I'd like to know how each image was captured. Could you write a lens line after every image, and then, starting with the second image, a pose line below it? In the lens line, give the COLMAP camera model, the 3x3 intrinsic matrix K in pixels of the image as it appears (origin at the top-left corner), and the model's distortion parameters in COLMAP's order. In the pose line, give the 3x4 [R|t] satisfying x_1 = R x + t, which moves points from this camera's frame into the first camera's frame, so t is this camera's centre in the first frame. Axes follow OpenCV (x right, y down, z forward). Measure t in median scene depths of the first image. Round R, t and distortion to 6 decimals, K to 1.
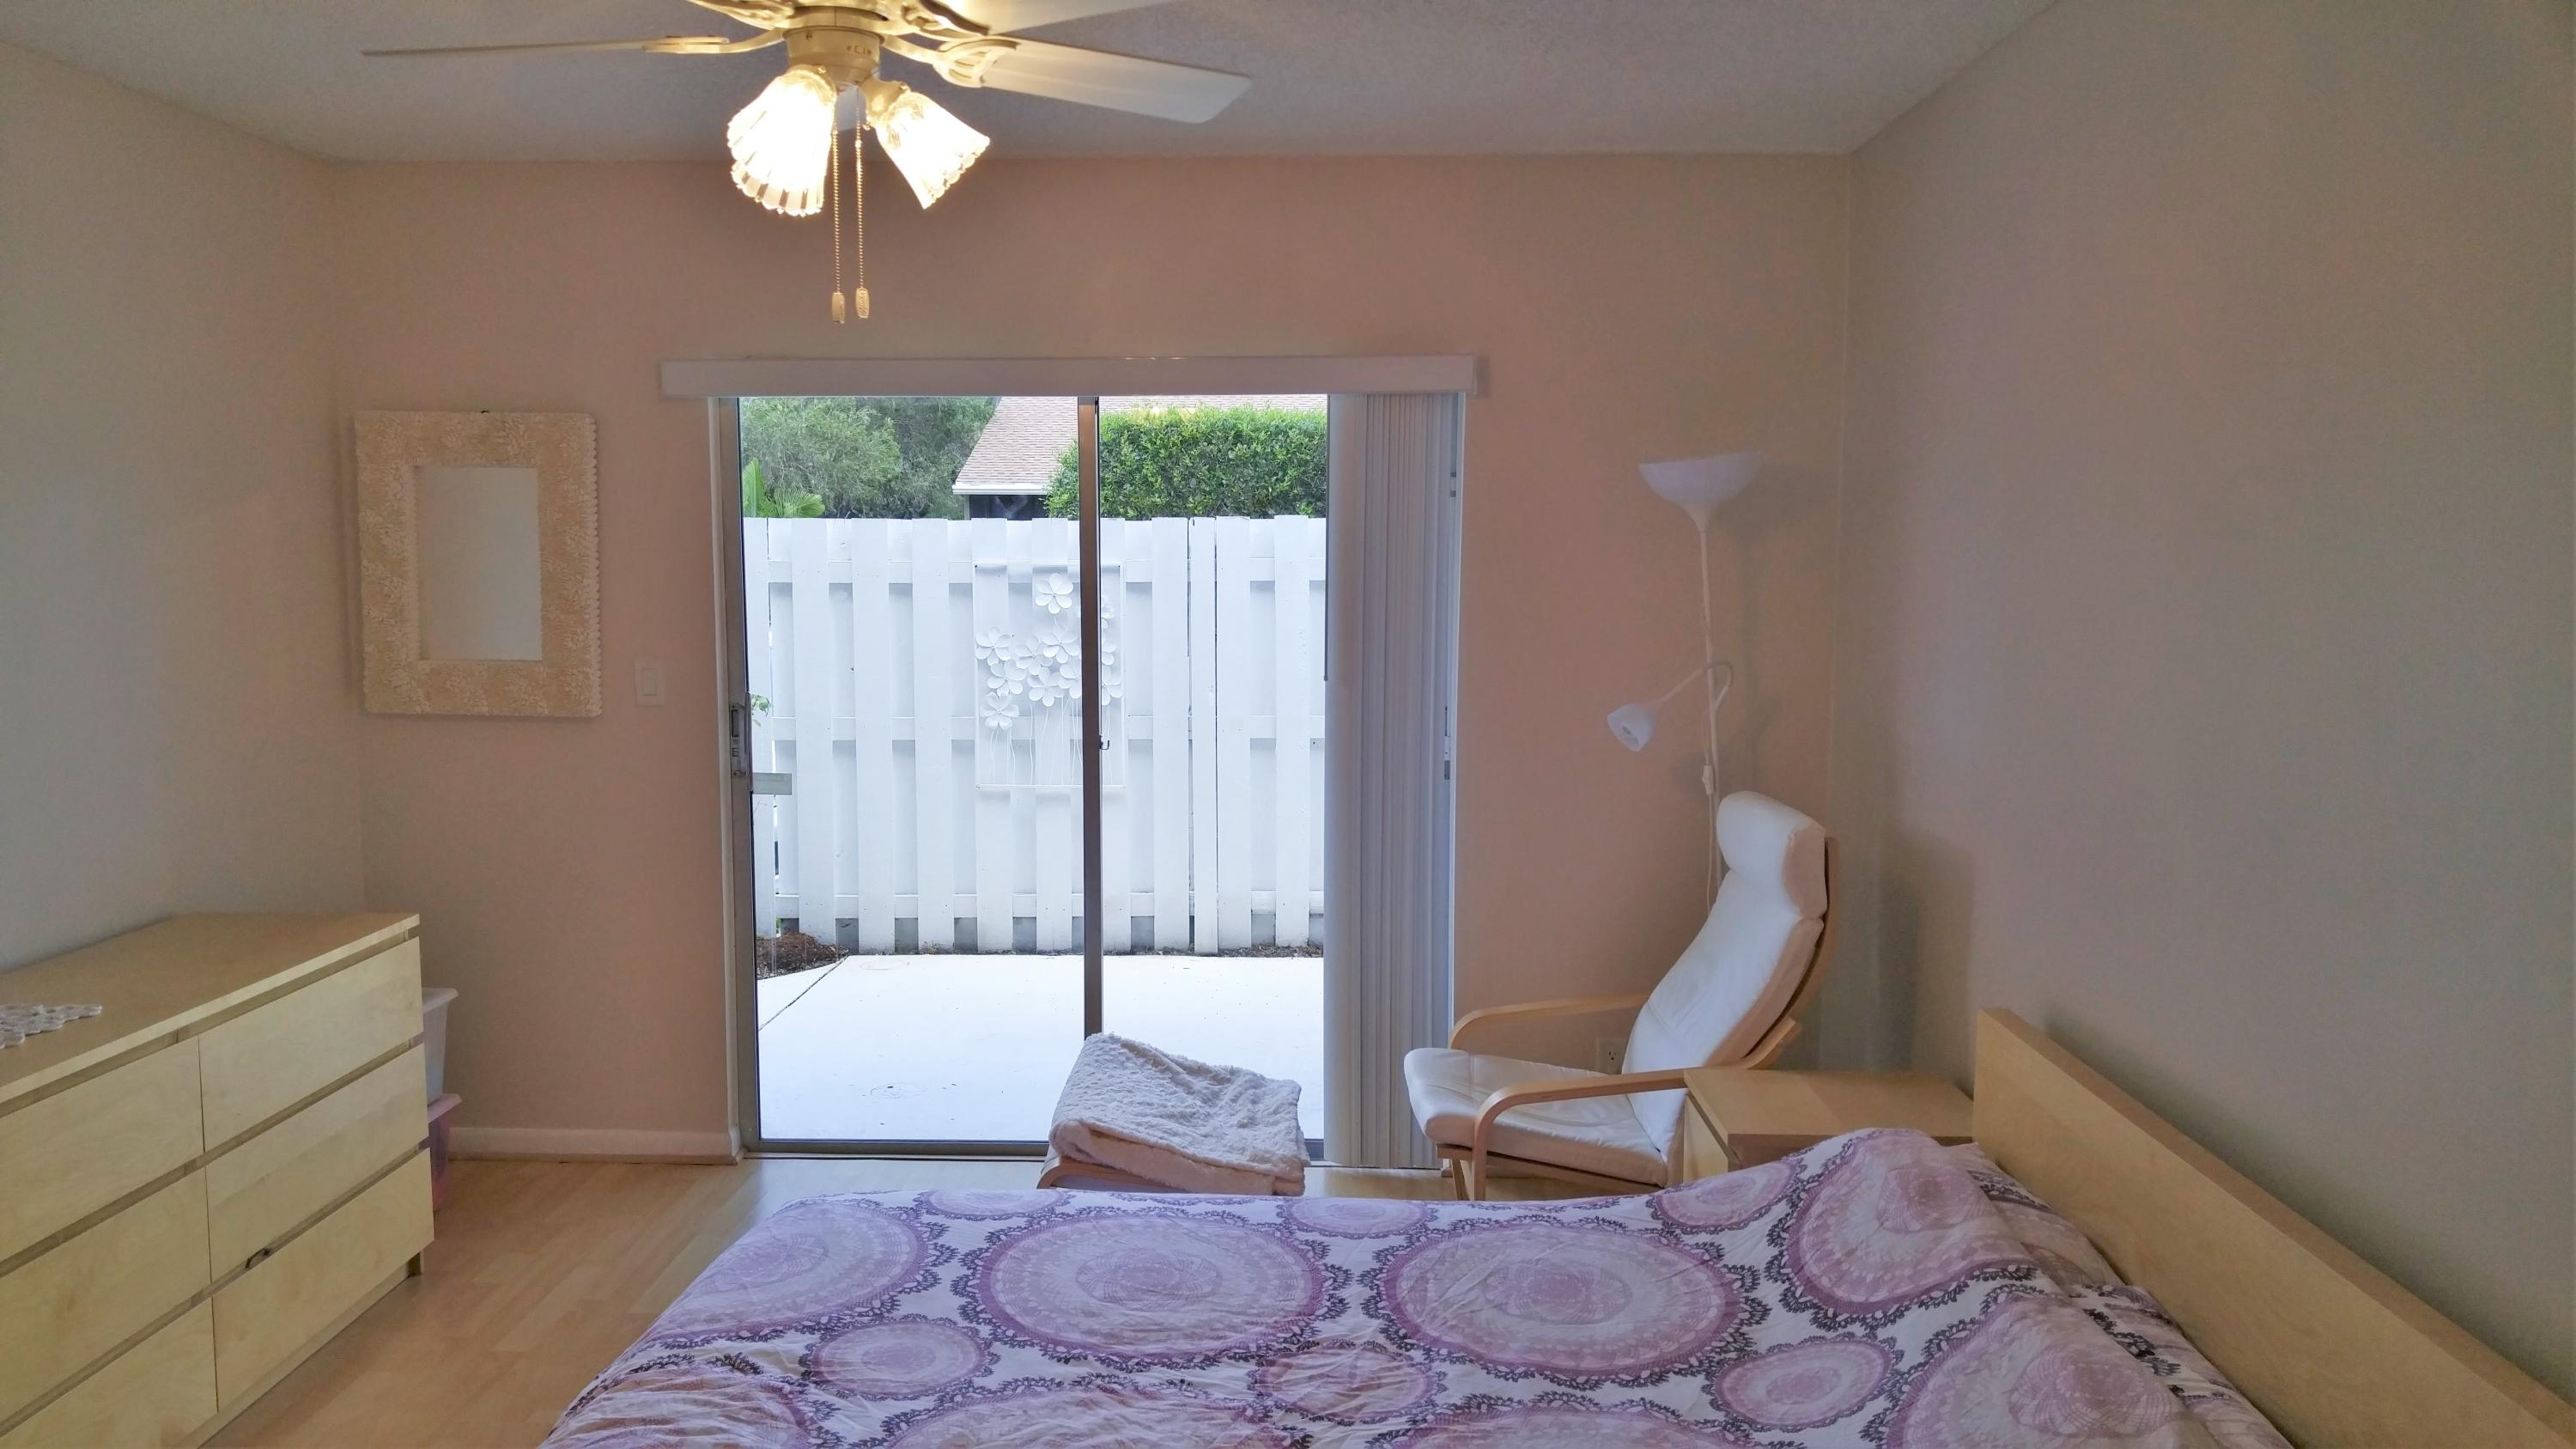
lens RADIAL K [[1881.0, 0, 1288.0], [0, 1881.0, 724.5], [0, 0, 1]] dist [0.085362, -0.264472]
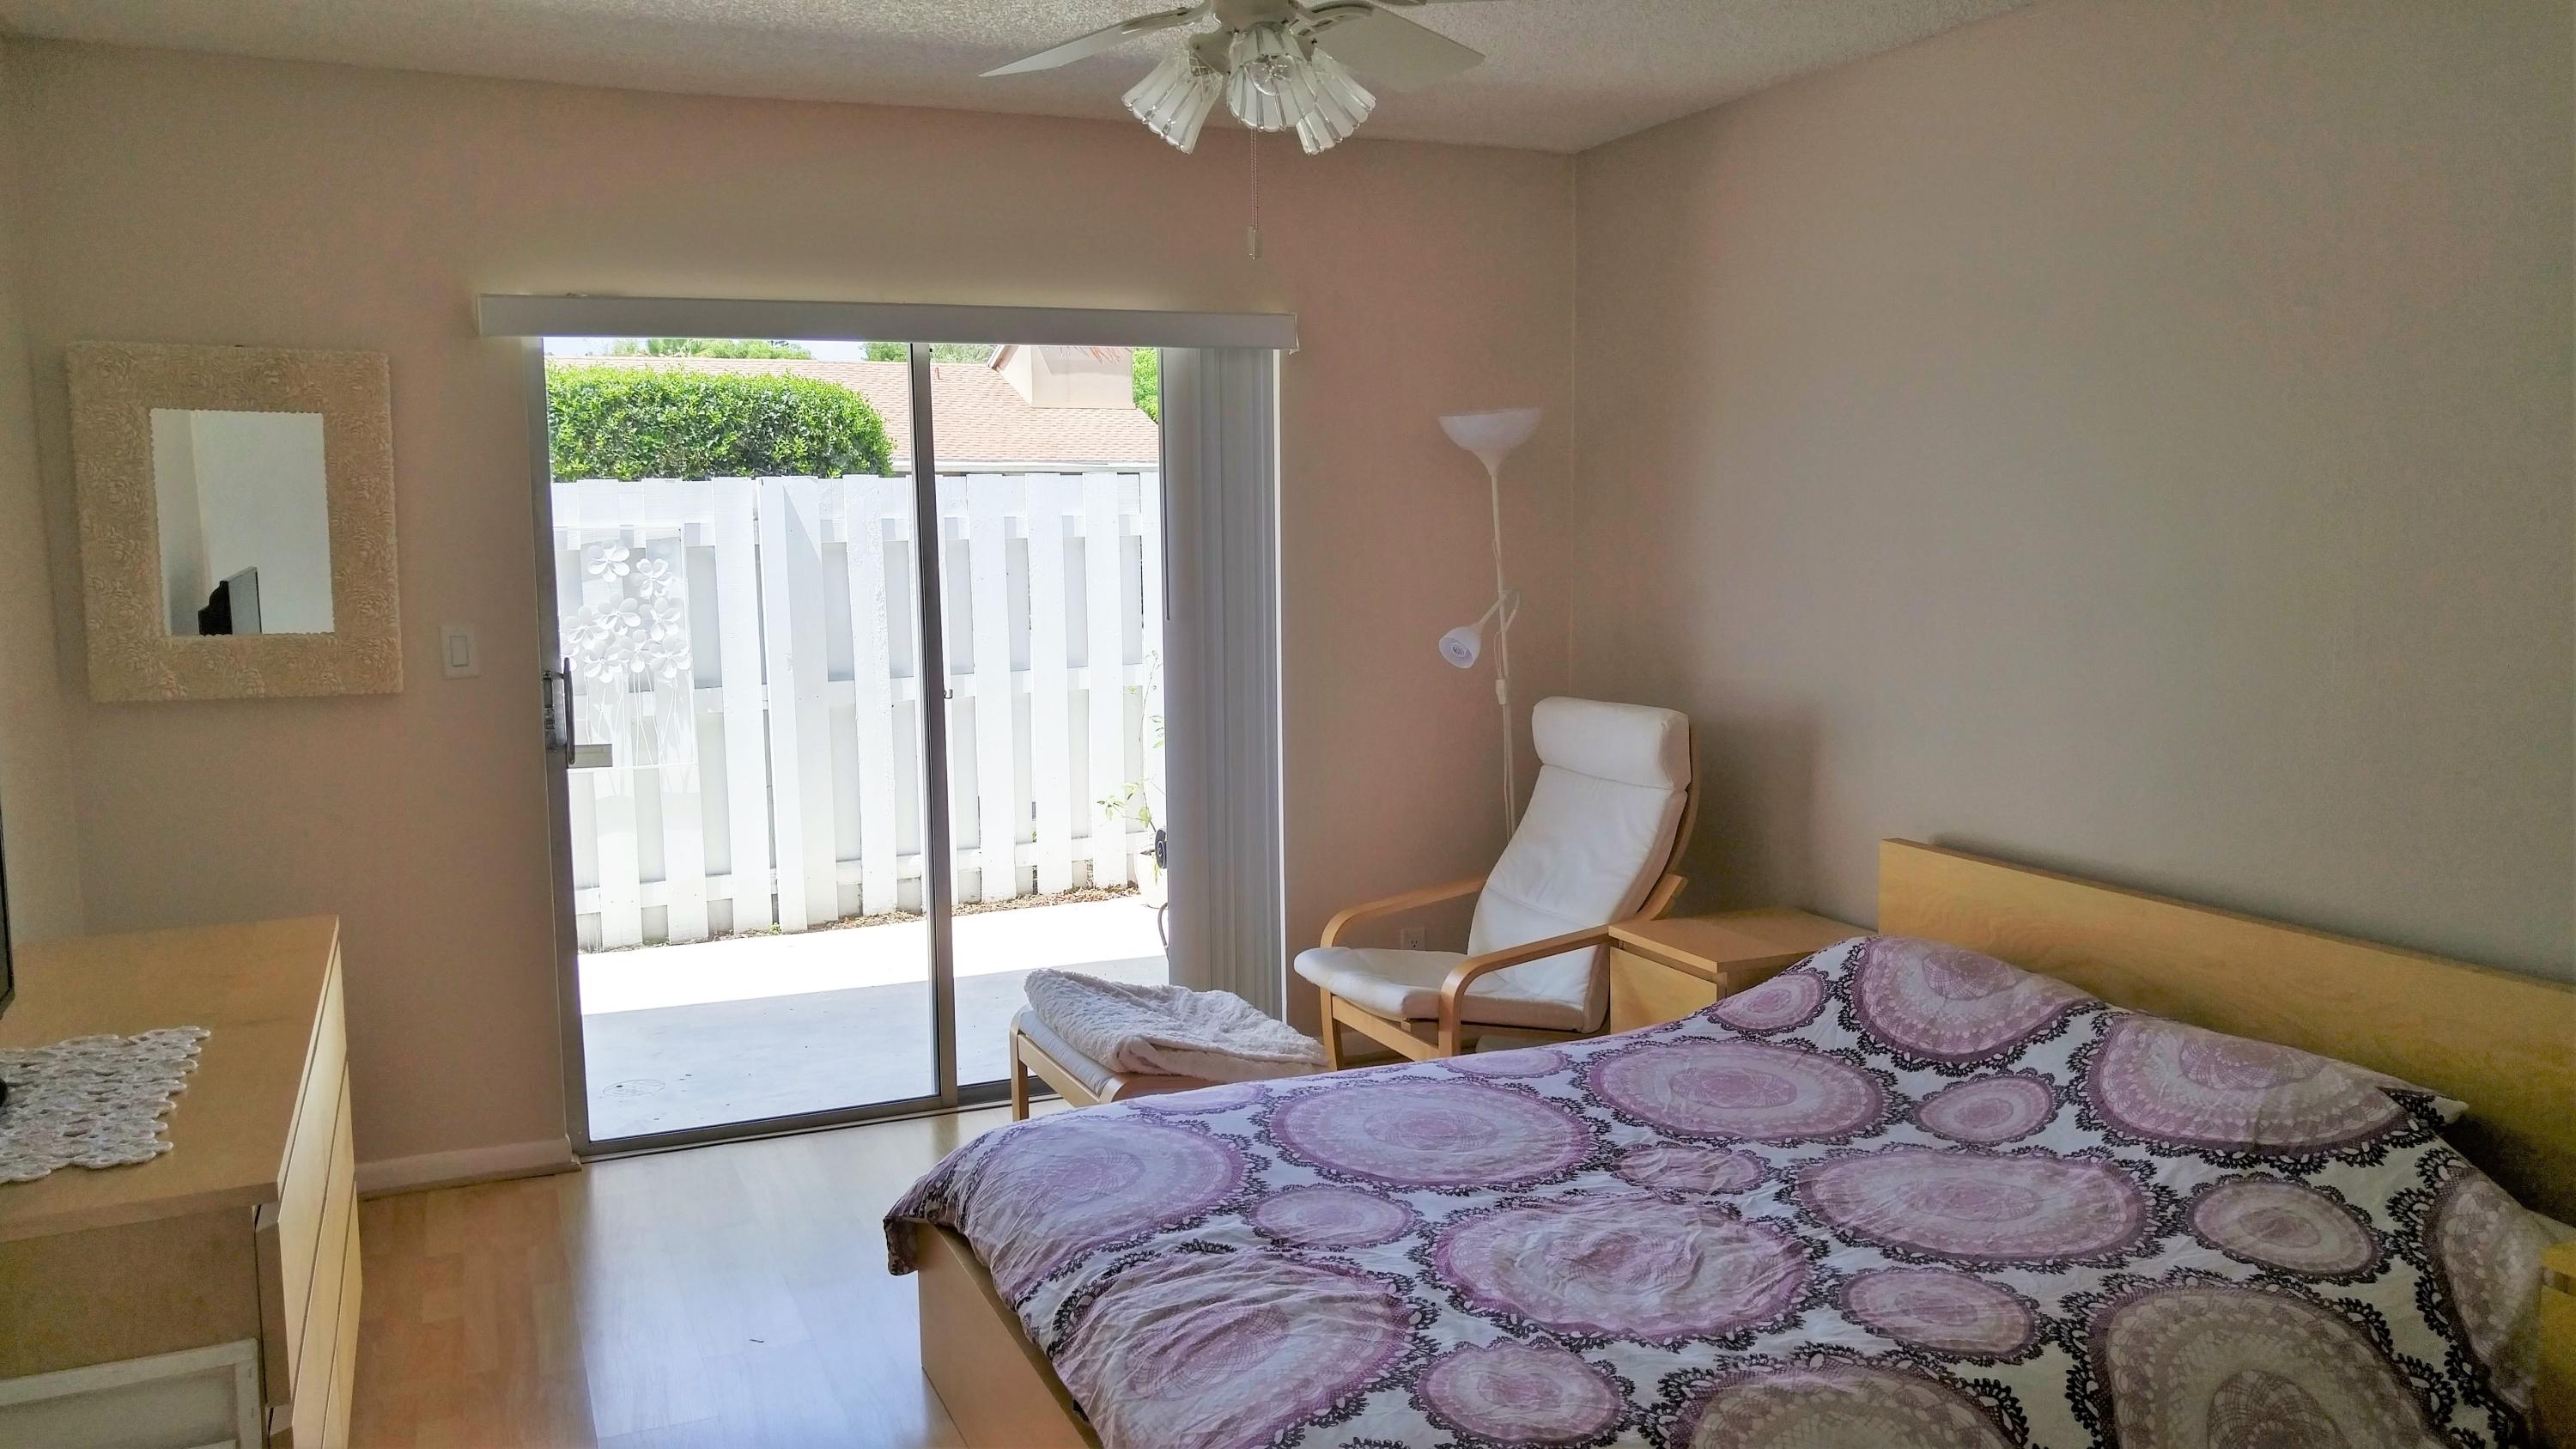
lens RADIAL K [[1910.6, 0, 1234.7], [0, 1910.6, 727.2], [0, 0, 1]] dist [0.167326, -0.469441]
pose [[0.900268, -0.061219, 0.431011, -0.575019], [0.058246, 0.998100, 0.020104, 0.023714], [-0.431422, 0.007005, 0.902123, 0.021622]]
